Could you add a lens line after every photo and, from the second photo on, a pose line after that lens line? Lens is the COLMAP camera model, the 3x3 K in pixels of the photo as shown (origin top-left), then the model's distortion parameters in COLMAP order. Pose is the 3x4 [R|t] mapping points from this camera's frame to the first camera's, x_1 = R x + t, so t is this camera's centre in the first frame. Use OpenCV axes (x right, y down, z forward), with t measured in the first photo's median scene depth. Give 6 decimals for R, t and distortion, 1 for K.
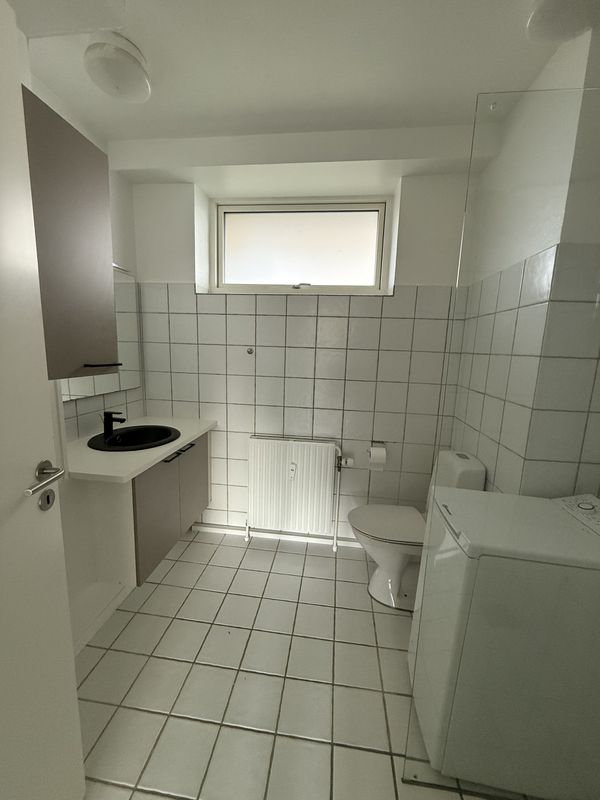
lens RADIAL K [[318.0, 0, 301.1], [0, 318.0, 398.2], [0, 0, 1]] dist [-0.001535, 0.000036]
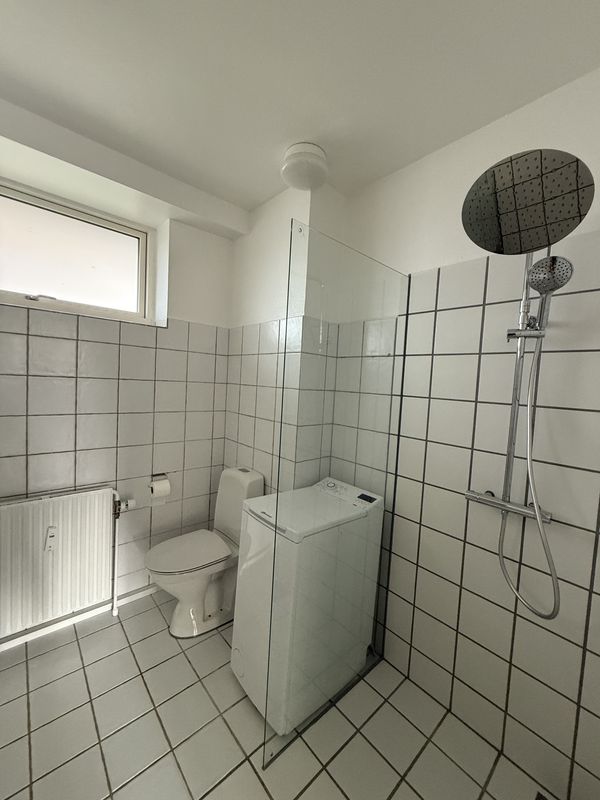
lens RADIAL K [[318.0, 0, 301.1], [0, 318.0, 398.2], [0, 0, 1]] dist [-0.001535, 0.000036]
pose [[0.662136, -0.038925, 0.748372, -0.198755], [0.089580, 0.995601, -0.027474, -0.030868], [-0.744010, 0.085231, 0.662710, 0.022012]]
